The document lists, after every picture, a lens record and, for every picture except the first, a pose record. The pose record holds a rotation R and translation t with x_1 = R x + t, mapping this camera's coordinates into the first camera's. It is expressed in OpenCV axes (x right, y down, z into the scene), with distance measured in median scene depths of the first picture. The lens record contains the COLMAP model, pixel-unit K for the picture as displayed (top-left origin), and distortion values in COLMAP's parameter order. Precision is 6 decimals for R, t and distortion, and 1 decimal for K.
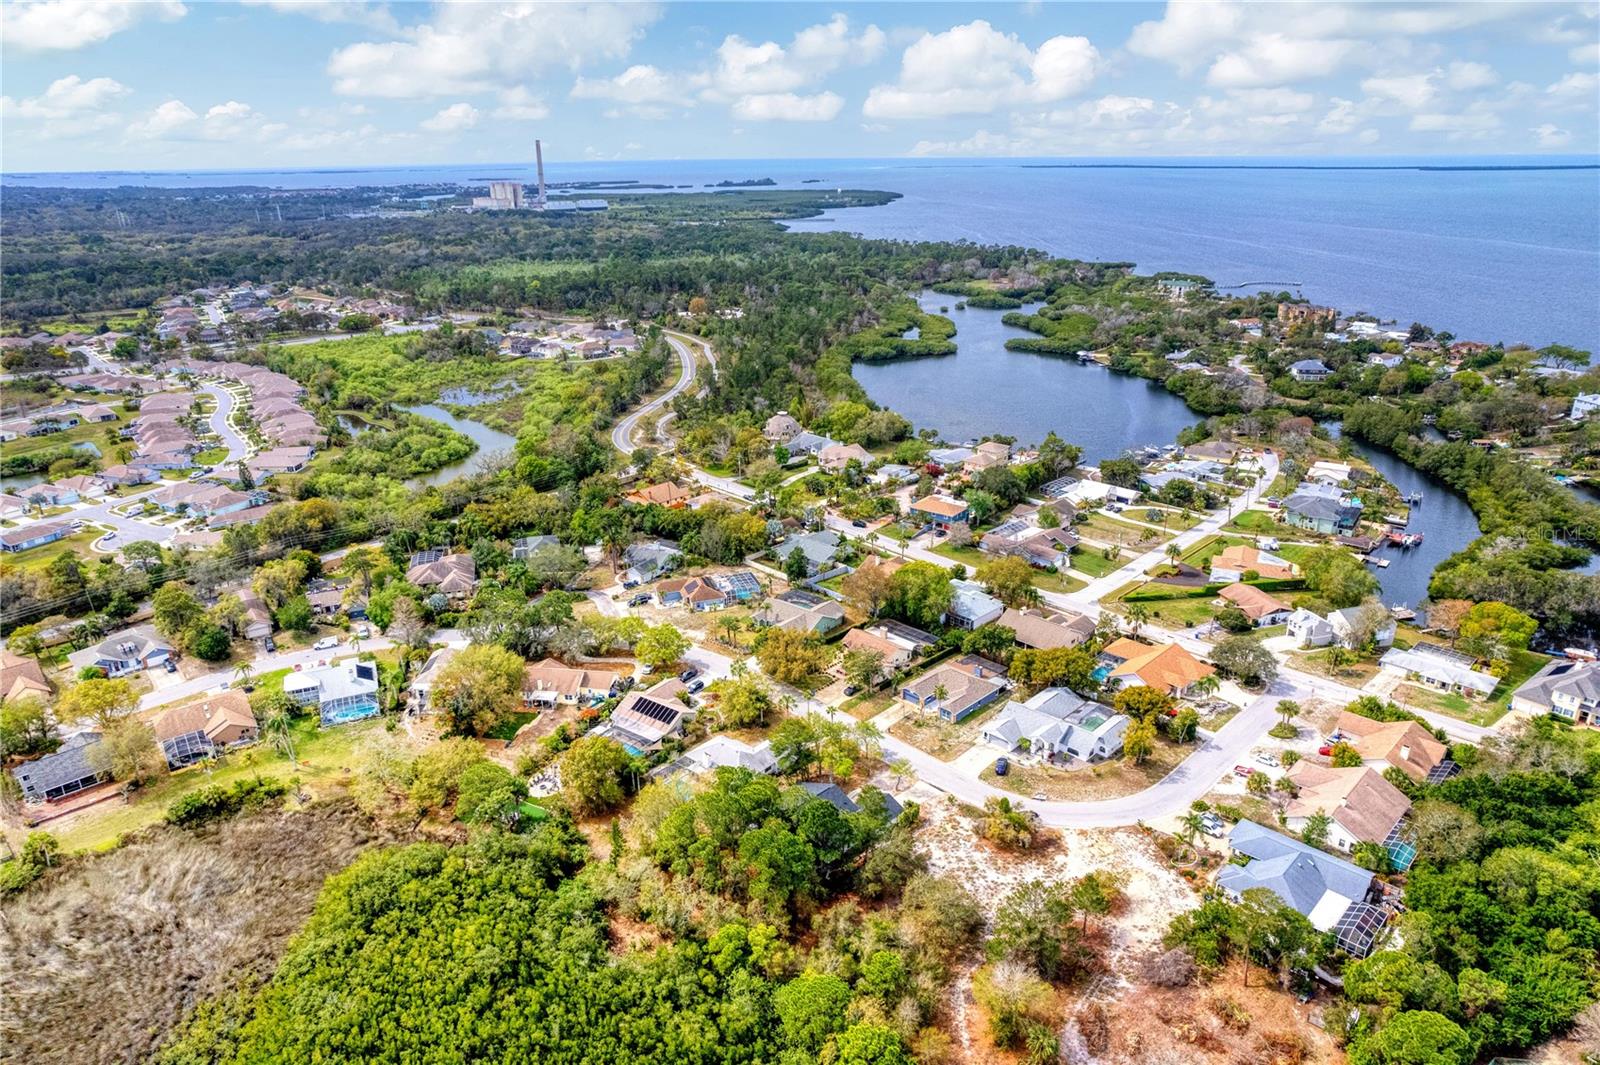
lens RADIAL K [[1027.7, 0, 802.0], [0, 1027.7, 537.0], [0, 0, 1]] dist [-0.077707, 0.075737]
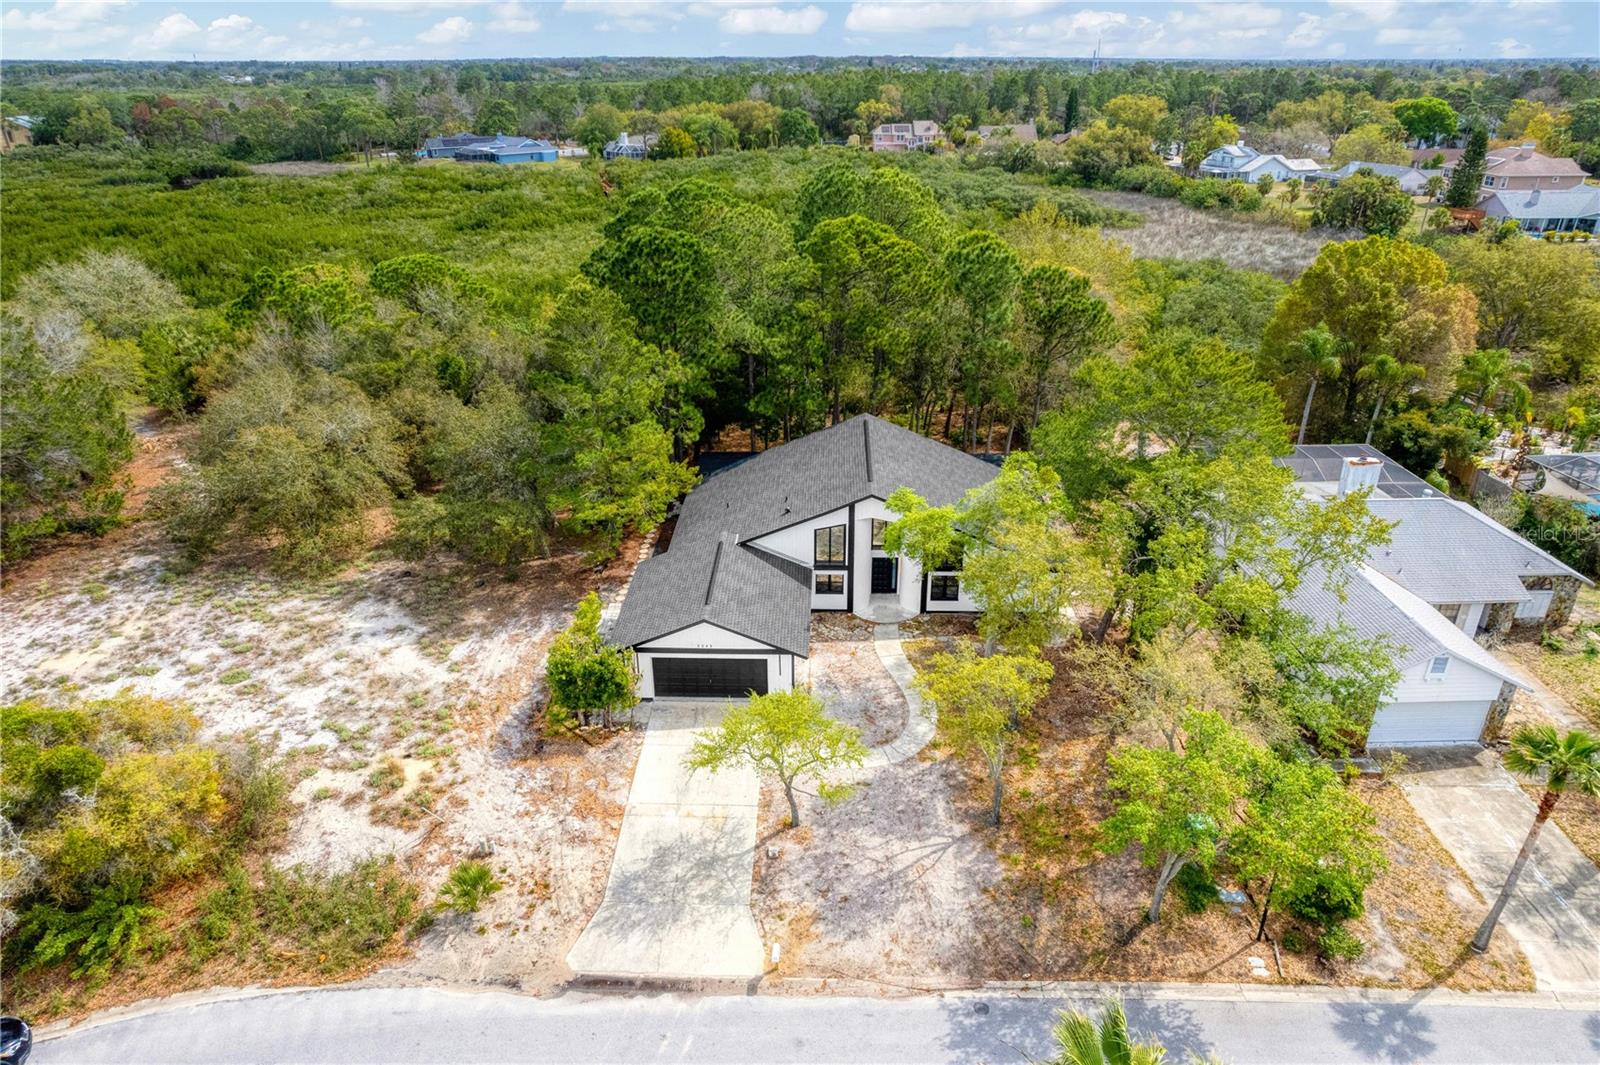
lens RADIAL K [[1025.2, 0, 802.0], [0, 1025.2, 530.5], [0, 0, 1]] dist [-0.072538, 0.067654]
pose [[-0.722235, 0.308128, -0.619220, 0.149620], [-0.233627, 0.733977, 0.637727, 0.073423], [0.650995, 0.605256, -0.458117, 0.837230]]
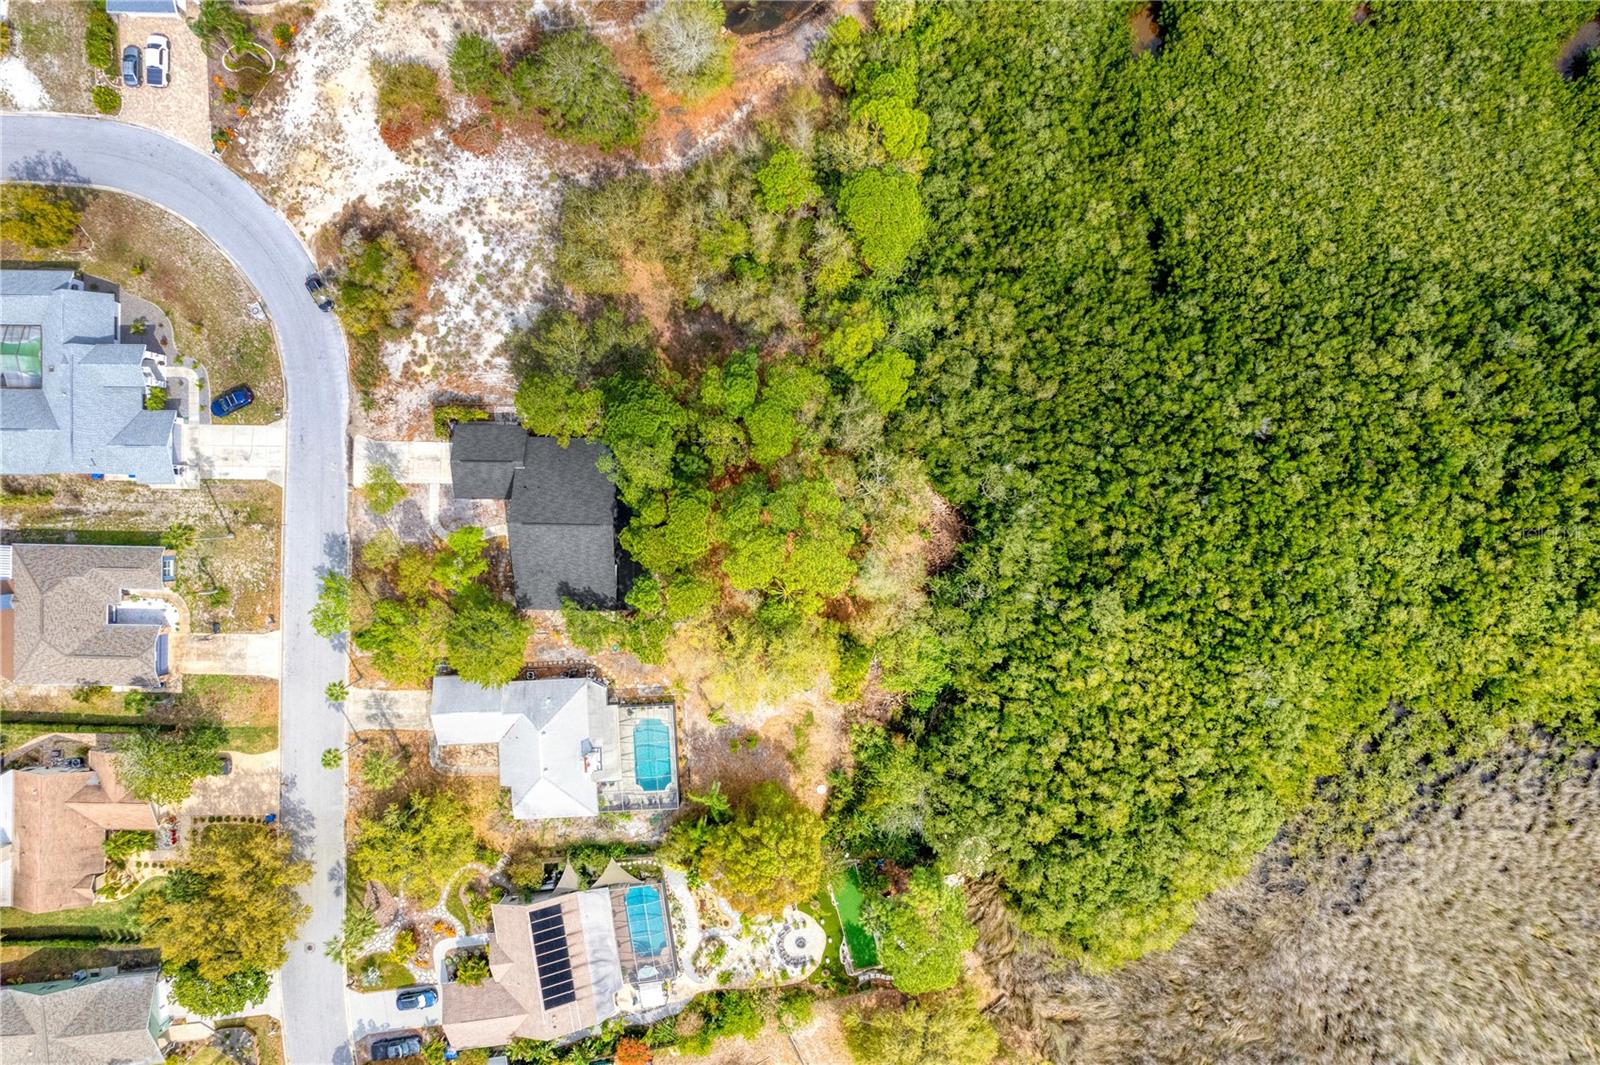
lens RADIAL K [[1025.2, 0, 802.0], [0, 1025.2, 530.5], [0, 0, 1]] dist [-0.072538, 0.067654]
pose [[-0.697670, -0.716419, -0.000303, -0.067065], [0.258871, -0.252491, 0.932327, -0.199212], [-0.668013, 0.650378, 0.361616, 0.512574]]
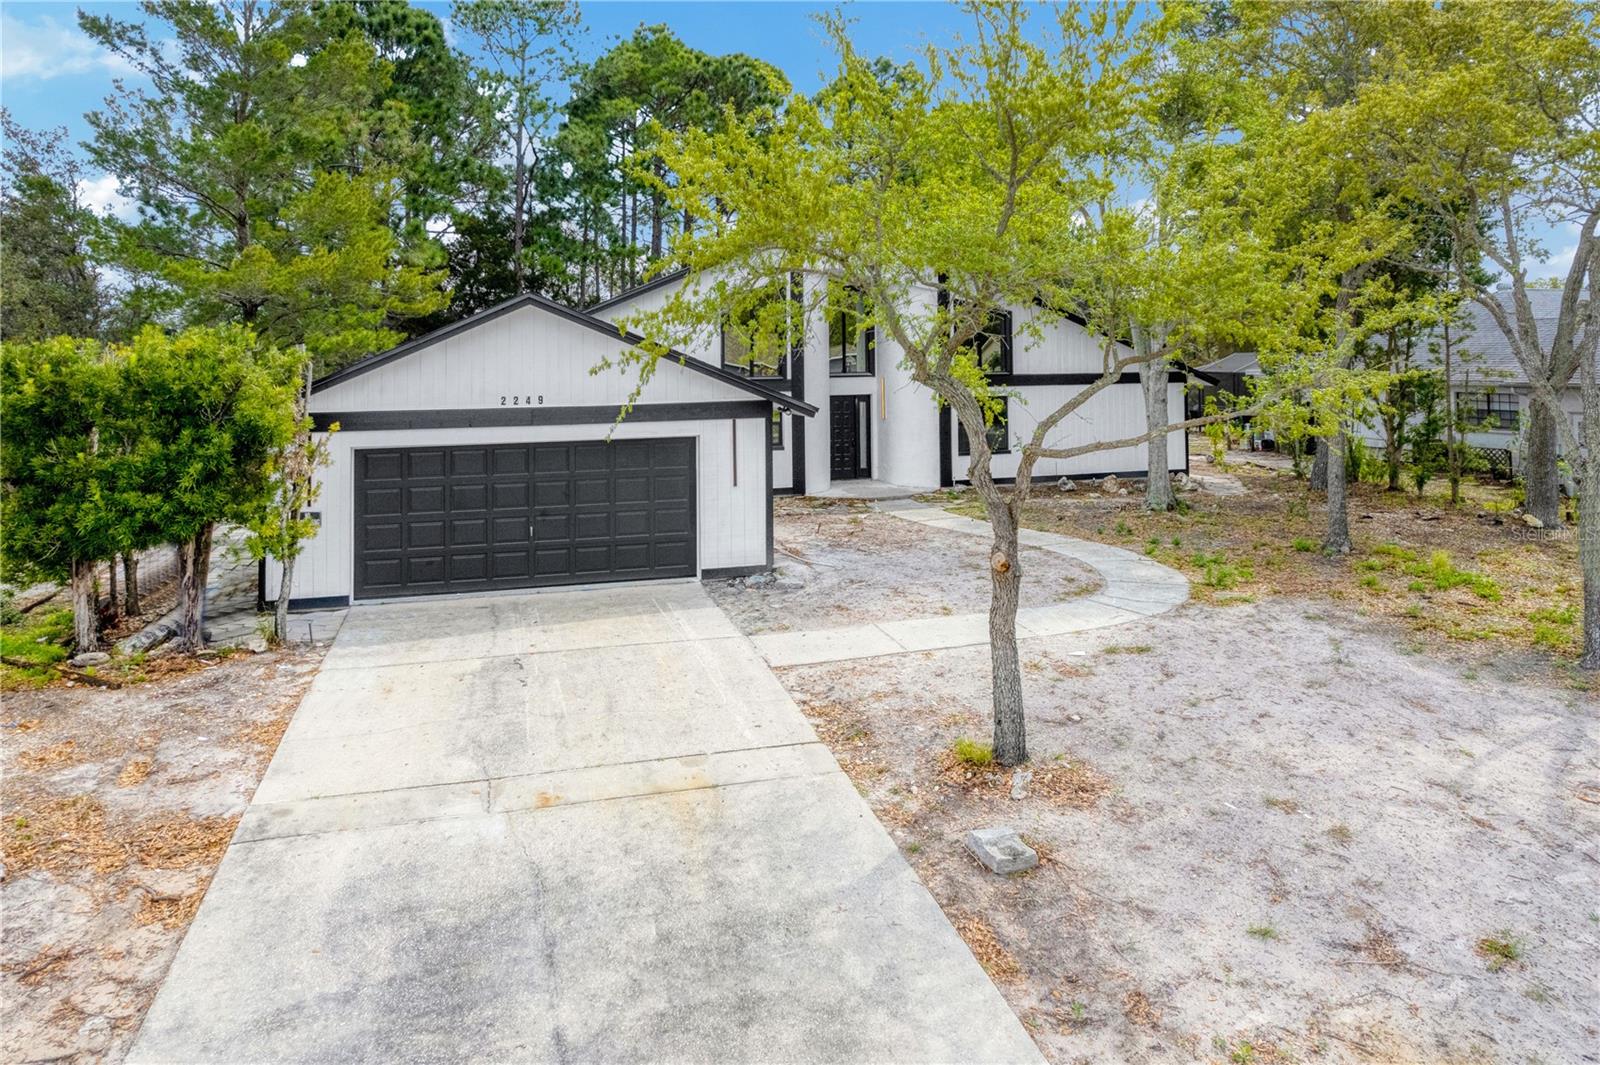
lens RADIAL K [[1085.7, 0, 806.4], [0, 1085.7, 267.5], [0, 0, 1]] dist [-0.044473, 0.018872]
pose [[-0.482020, -0.046732, -0.874913, 0.110130], [-0.290436, 0.950639, 0.109234, 0.178521], [0.826622, 0.306759, -0.471800, 0.802038]]
